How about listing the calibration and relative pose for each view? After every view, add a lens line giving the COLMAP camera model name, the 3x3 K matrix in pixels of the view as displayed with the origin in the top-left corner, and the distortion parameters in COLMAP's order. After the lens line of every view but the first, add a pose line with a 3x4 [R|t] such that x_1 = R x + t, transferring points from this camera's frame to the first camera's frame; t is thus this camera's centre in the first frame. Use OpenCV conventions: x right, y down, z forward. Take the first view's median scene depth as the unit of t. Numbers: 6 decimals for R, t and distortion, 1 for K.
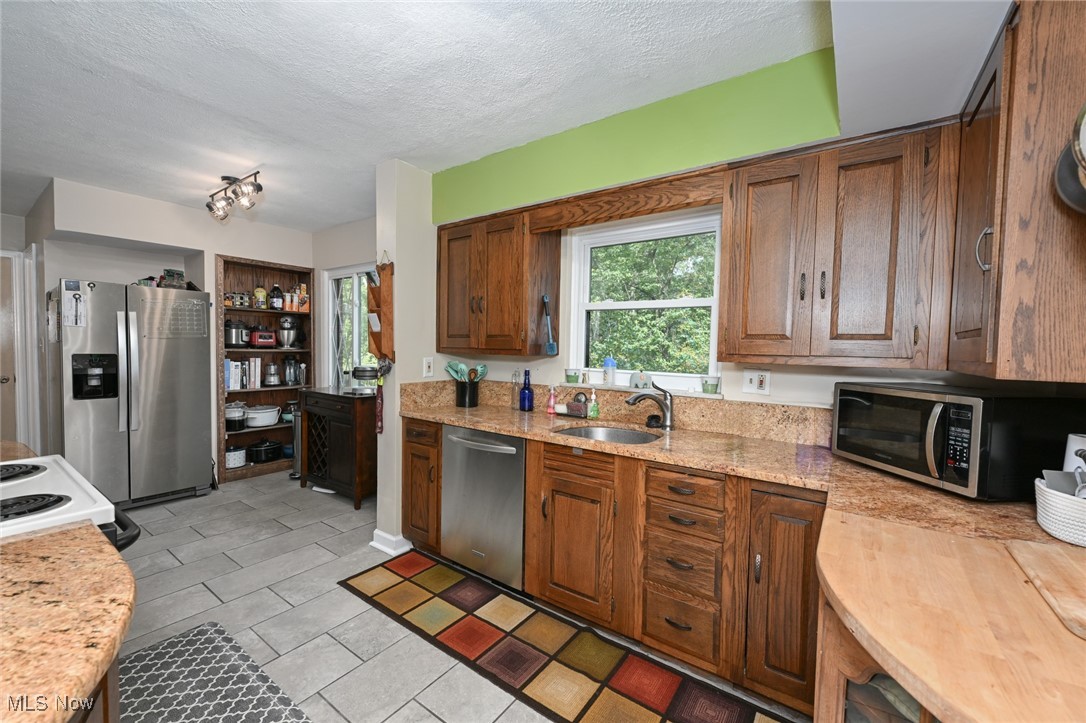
lens RADIAL K [[432.1, 0, 543.6], [0, 432.1, 363.3], [0, 0, 1]] dist [-0.000739, -0.000020]
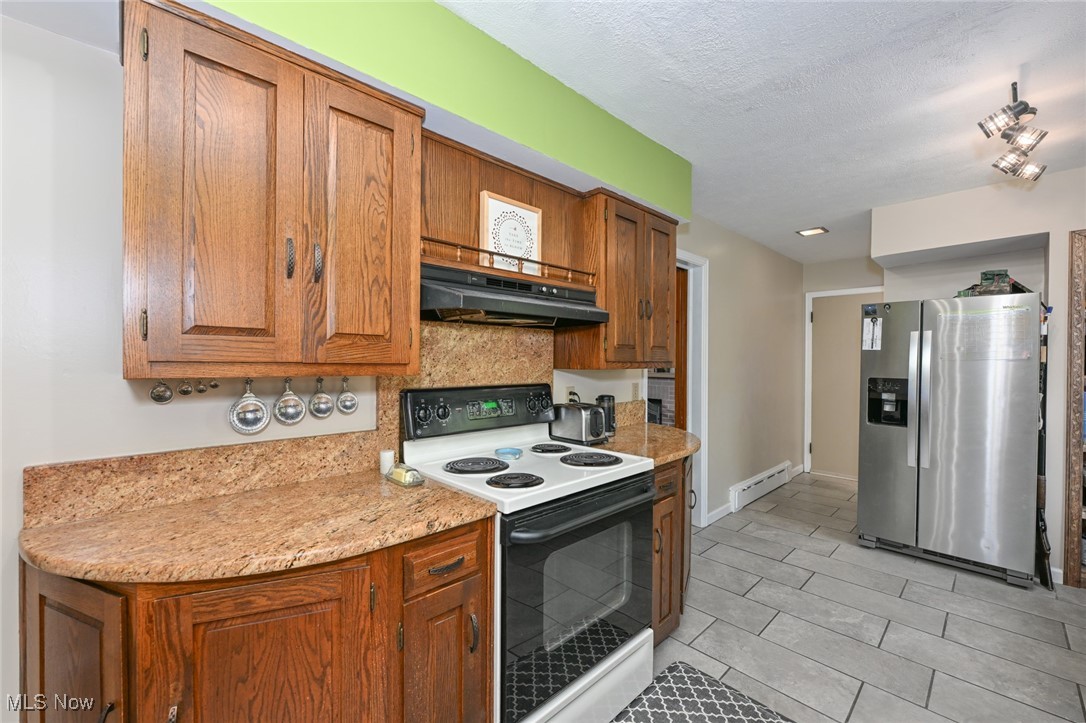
lens RADIAL K [[448.0, 0, 546.3], [0, 448.0, 362.7], [0, 0, 1]] dist [-0.000130, 0.000007]
pose [[-0.176694, -0.011157, -0.984203, 0.069895], [-0.048427, 0.998823, -0.002629, -0.017294], [0.983074, 0.047198, -0.177026, 0.464625]]
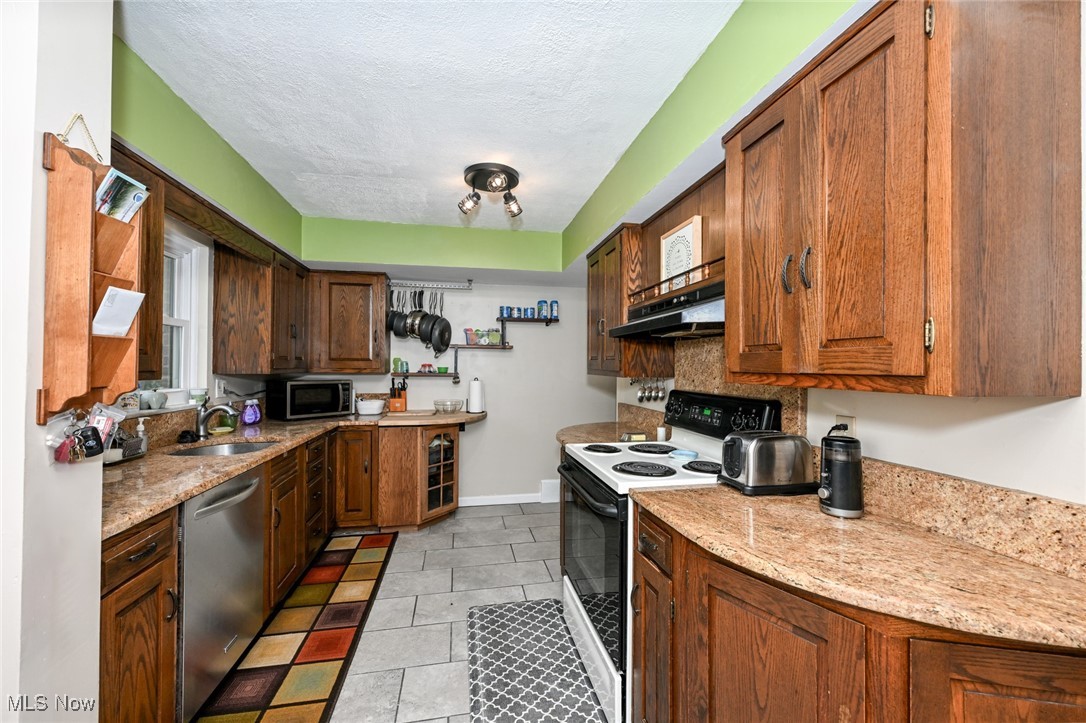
lens RADIAL K [[448.0, 0, 546.3], [0, 448.0, 362.7], [0, 0, 1]] dist [-0.000130, 0.000007]
pose [[-0.730683, -0.015632, 0.682537, -0.866685], [0.008339, 0.999459, 0.031817, -0.053508], [-0.682665, 0.028940, -0.730158, 0.951886]]
